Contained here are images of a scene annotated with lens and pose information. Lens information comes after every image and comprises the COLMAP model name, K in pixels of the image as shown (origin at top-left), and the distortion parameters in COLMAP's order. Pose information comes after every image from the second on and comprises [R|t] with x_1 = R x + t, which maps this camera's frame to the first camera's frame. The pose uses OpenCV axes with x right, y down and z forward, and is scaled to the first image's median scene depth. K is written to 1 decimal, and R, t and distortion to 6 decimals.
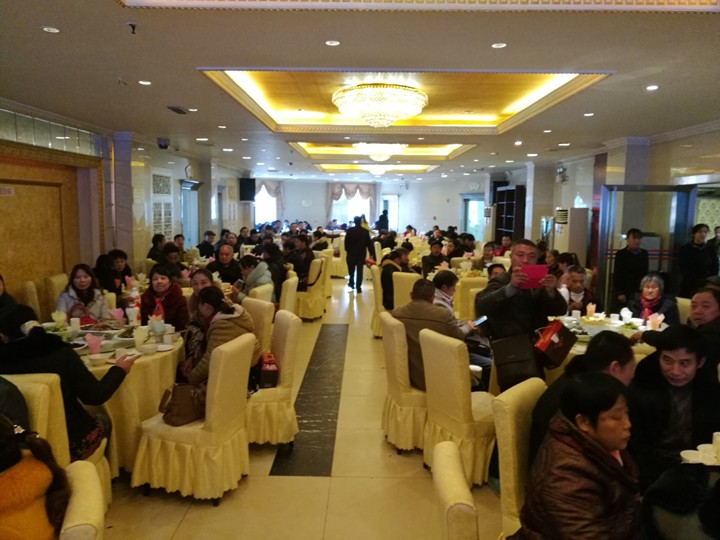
lens RADIAL K [[568.8, 0, 360.0], [0, 568.8, 270.0], [0, 0, 1]] dist [0.017468, 0.003927]
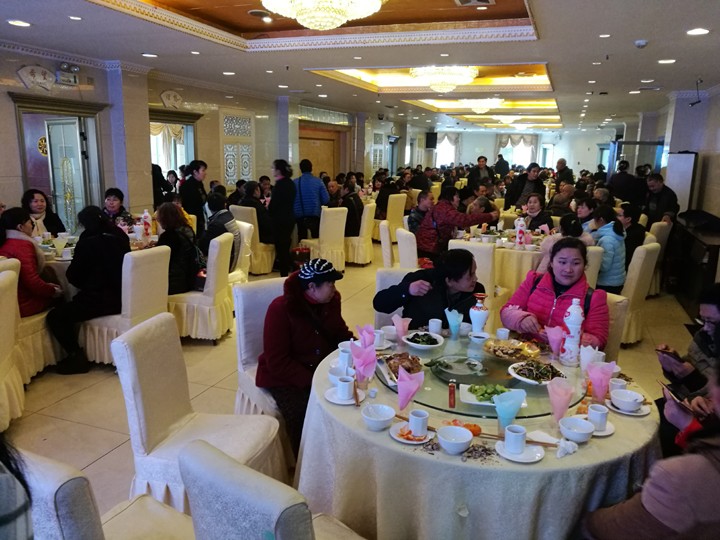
lens RADIAL K [[568.8, 0, 360.0], [0, 568.8, 270.0], [0, 0, 1]] dist [0.017468, 0.003927]
pose [[0.941714, 0.078481, -0.327132, 0.127878], [-0.048350, 0.993887, 0.099254, 0.050155], [0.332922, -0.077652, 0.939752, -0.435056]]
